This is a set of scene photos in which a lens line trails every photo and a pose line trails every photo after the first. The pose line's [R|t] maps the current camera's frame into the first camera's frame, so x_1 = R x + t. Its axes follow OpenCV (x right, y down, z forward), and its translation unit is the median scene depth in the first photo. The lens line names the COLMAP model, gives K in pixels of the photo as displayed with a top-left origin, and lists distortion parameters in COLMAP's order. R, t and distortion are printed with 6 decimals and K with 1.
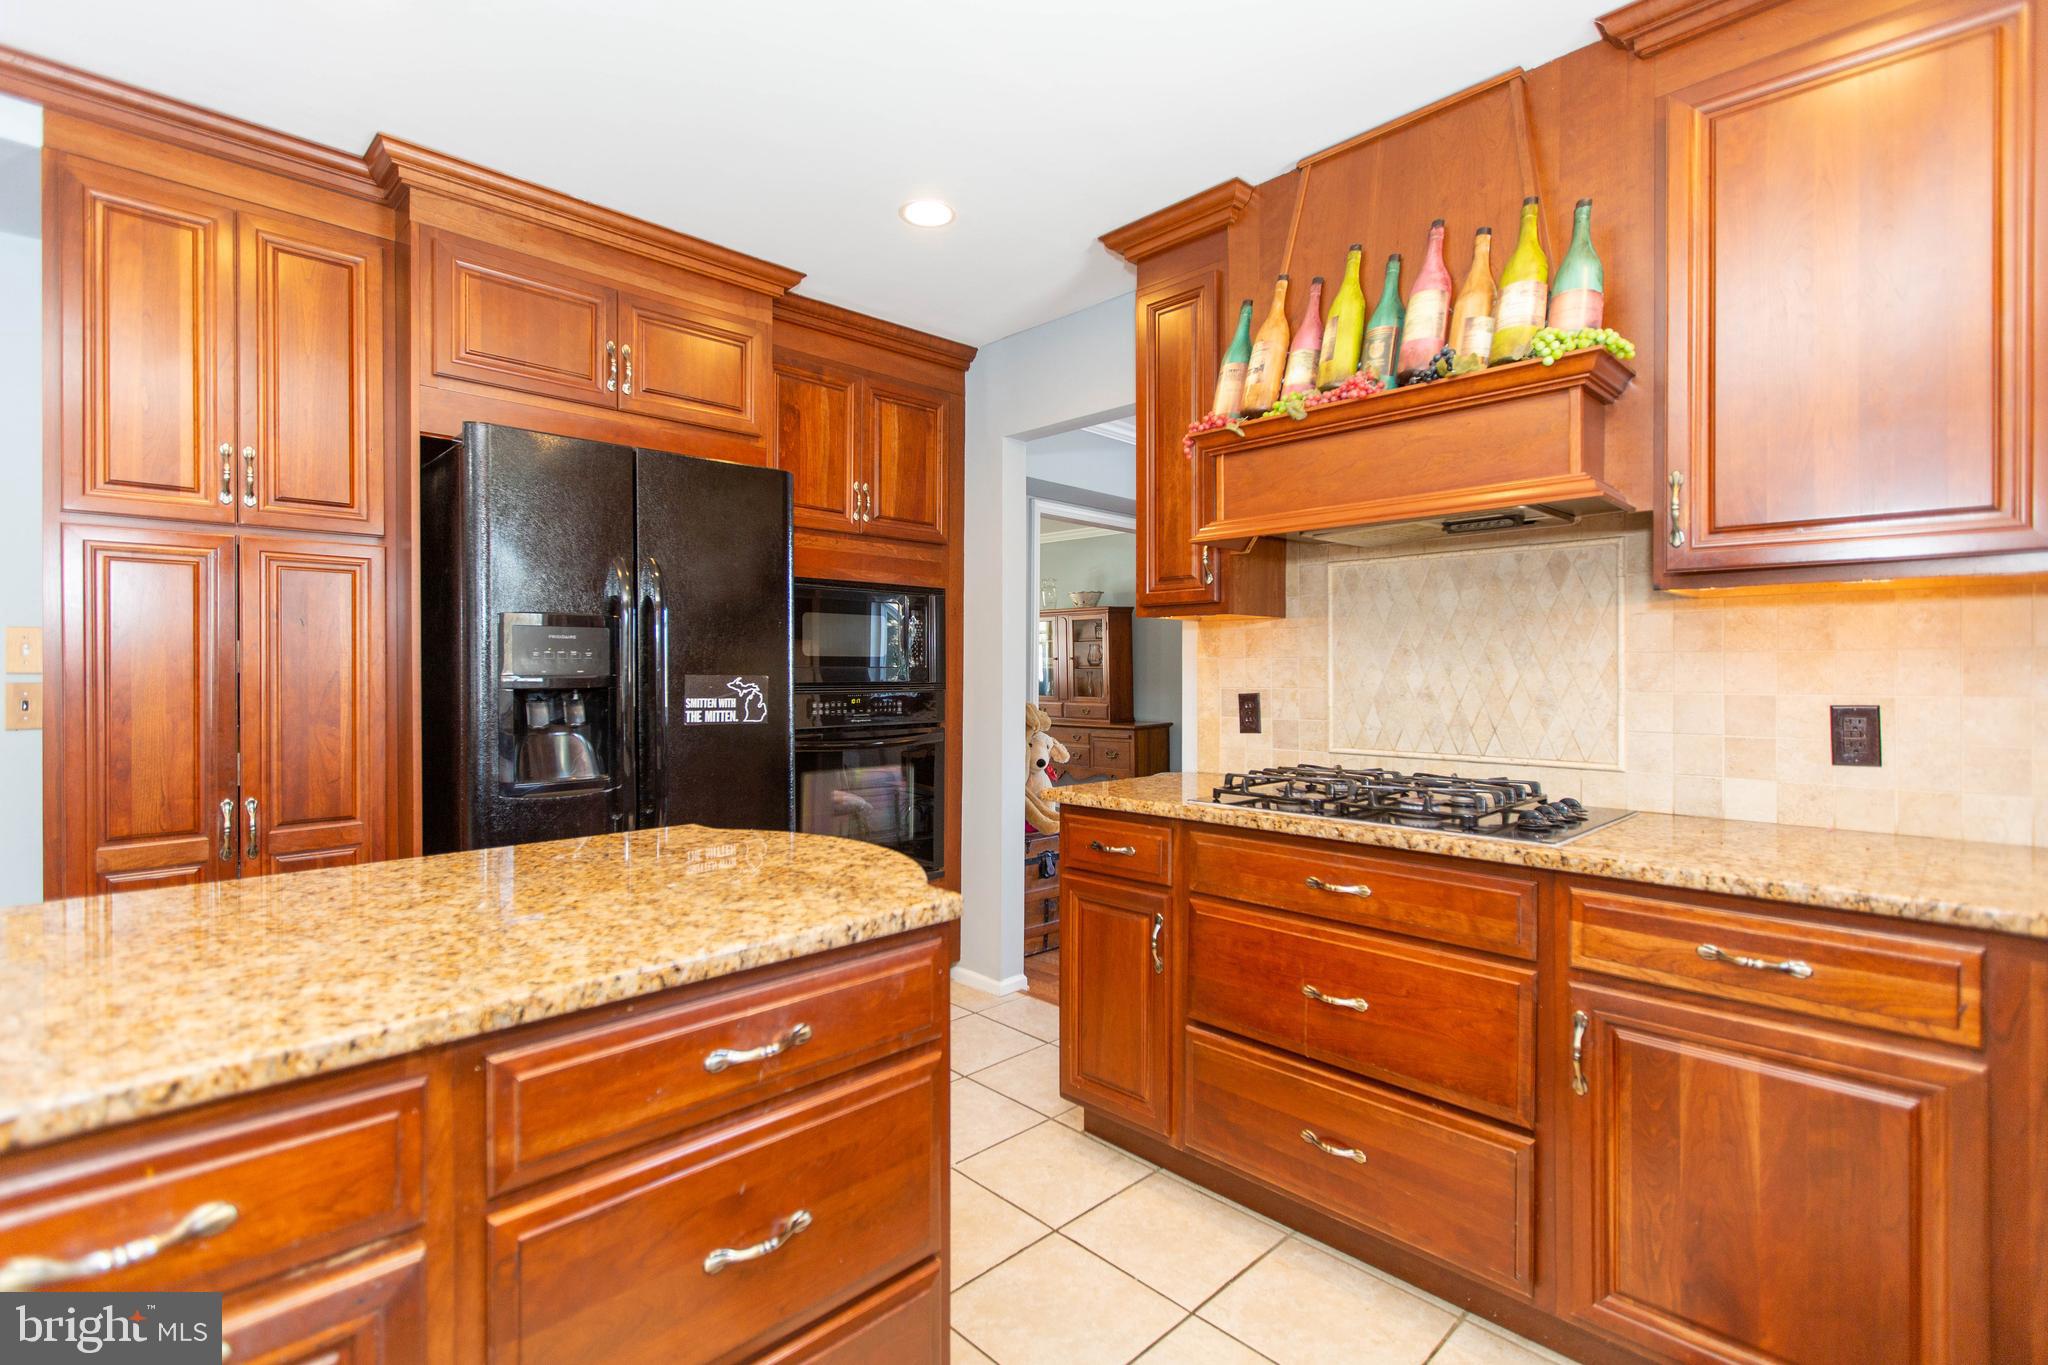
lens RADIAL K [[933.6, 0, 1014.9], [0, 933.6, 672.3], [0, 0, 1]] dist [0.000957, 0.000516]
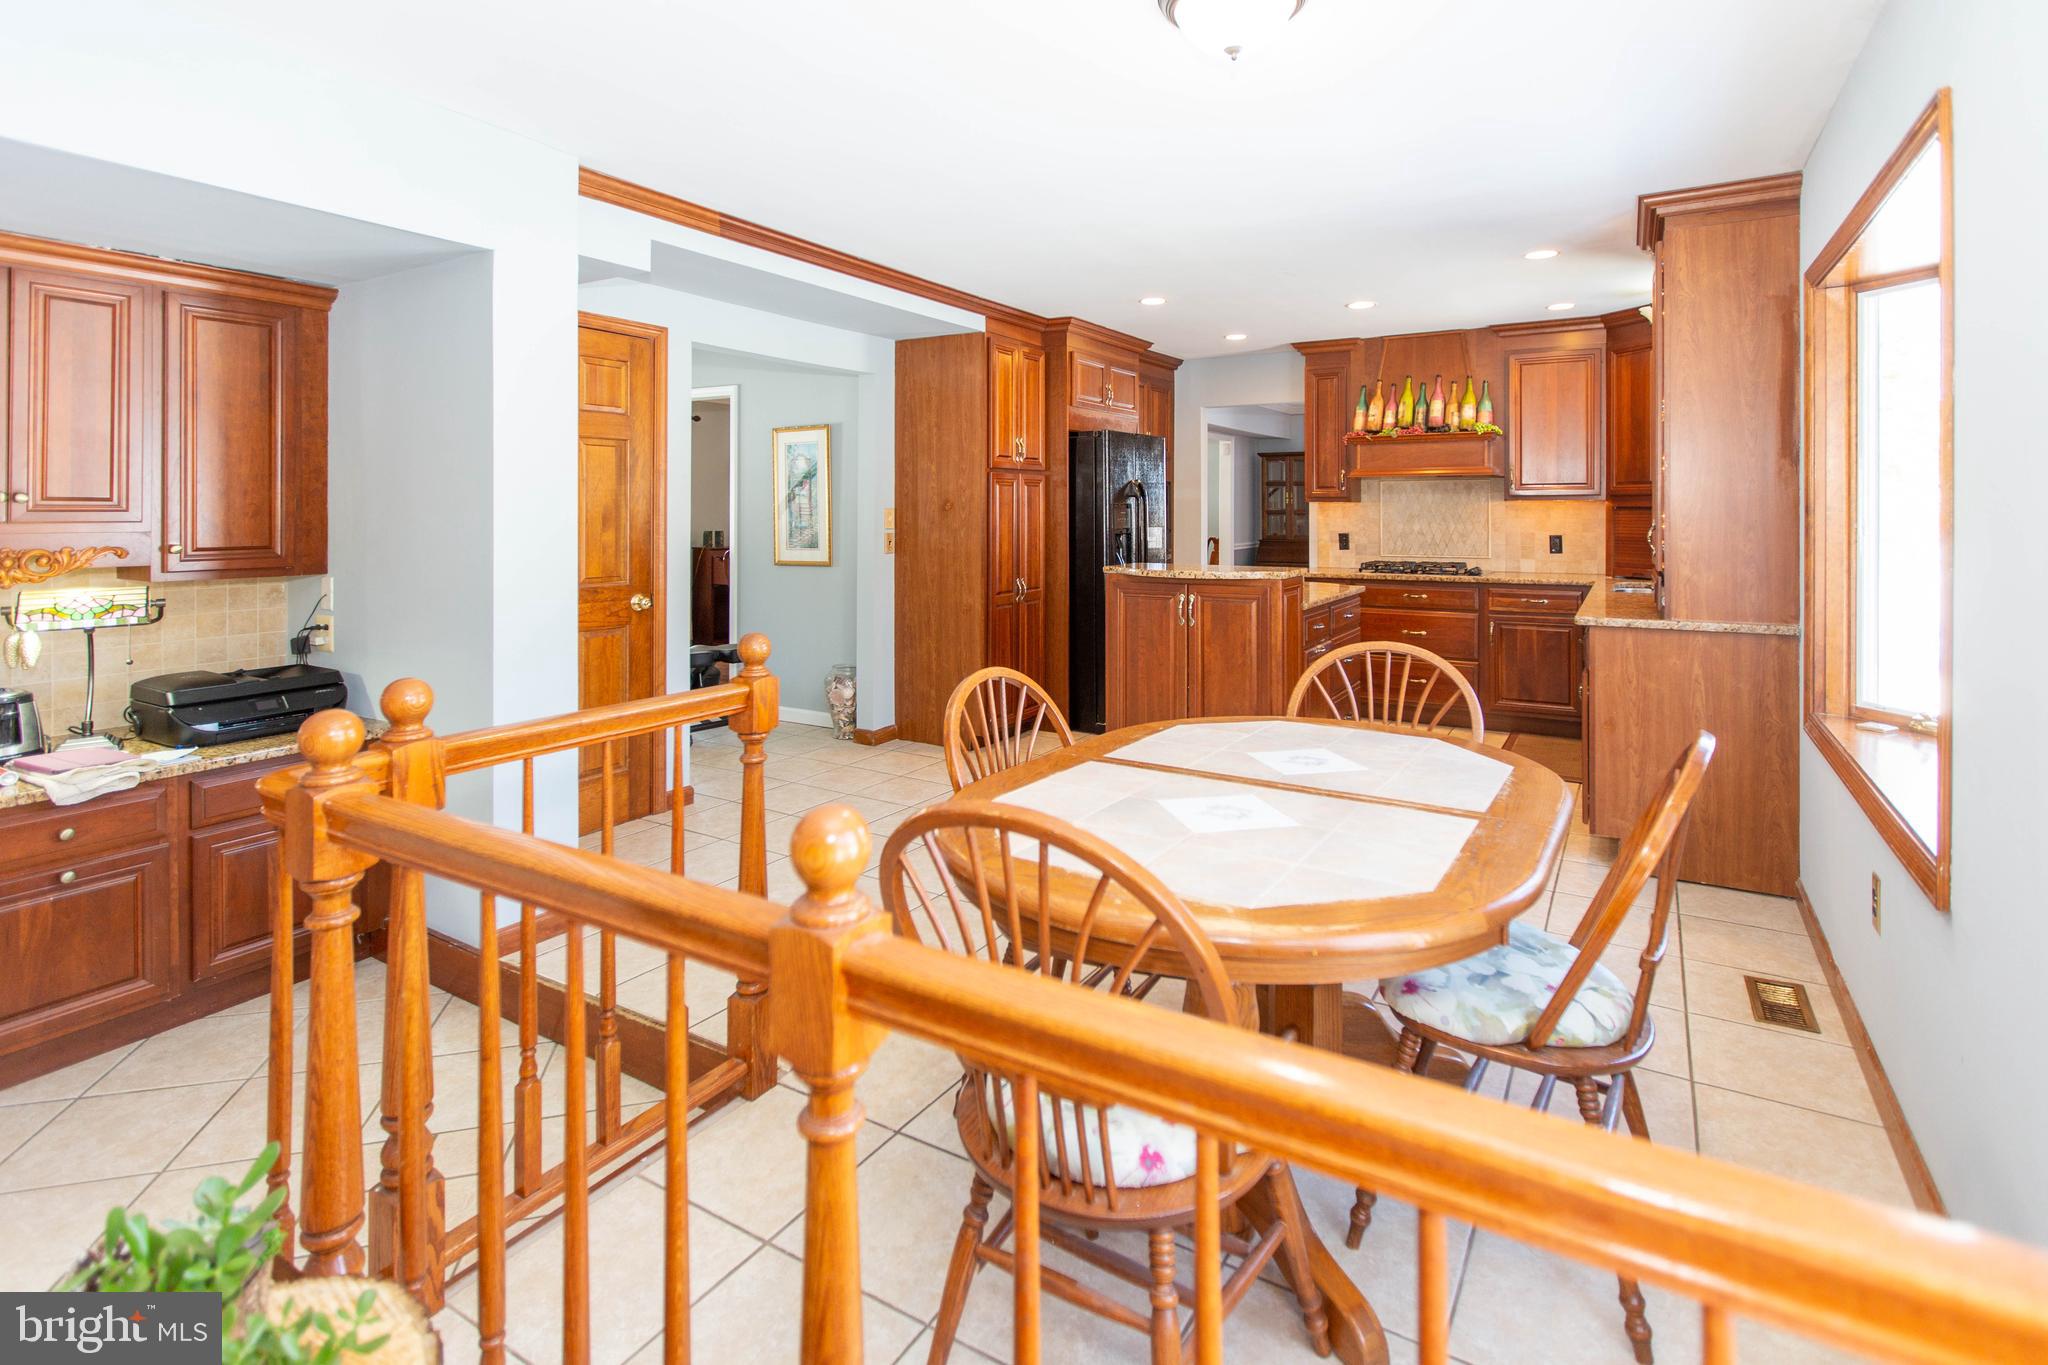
lens RADIAL K [[933.6, 0, 1068.3], [0, 933.6, 512.4], [0, 0, 1]] dist [0.000957, 0.000516]
pose [[0.967150, -0.003199, 0.254186, -1.368494], [0.003497, 0.999994, -0.000720, -0.041190], [-0.254182, 0.001586, 0.967155, -1.494562]]
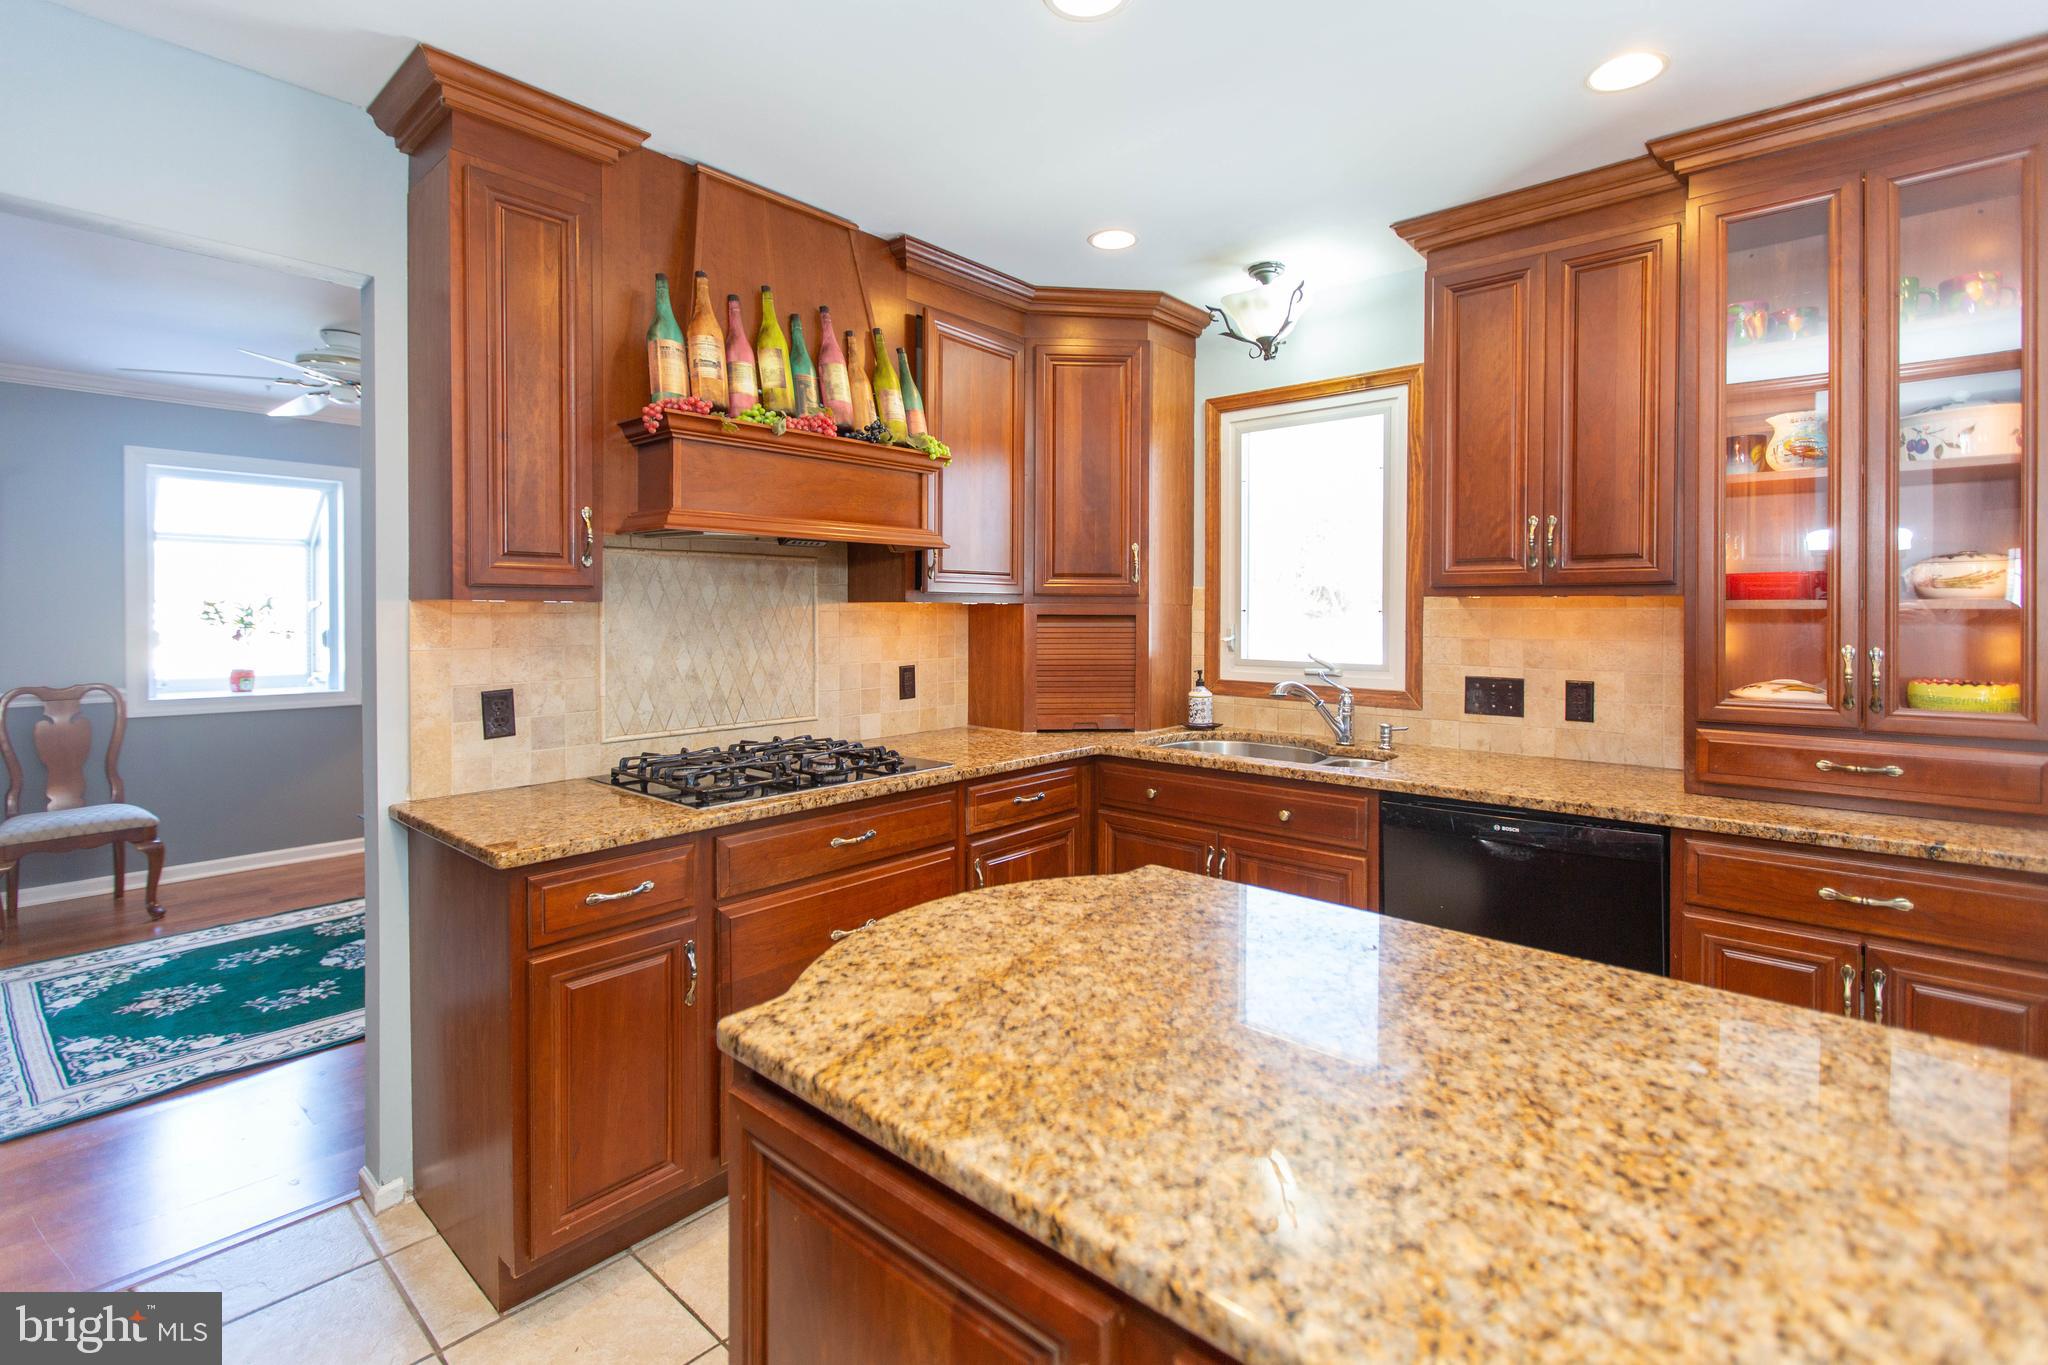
lens RADIAL K [[933.6, 0, 1004.9], [0, 933.6, 619.2], [0, 0, 1]] dist [0.000957, 0.000516]
pose [[-0.059185, -0.010514, 0.998192, -0.796300], [0.002475, 0.999940, 0.010679, -0.063583], [-0.998244, 0.003103, -0.059156, 0.783503]]
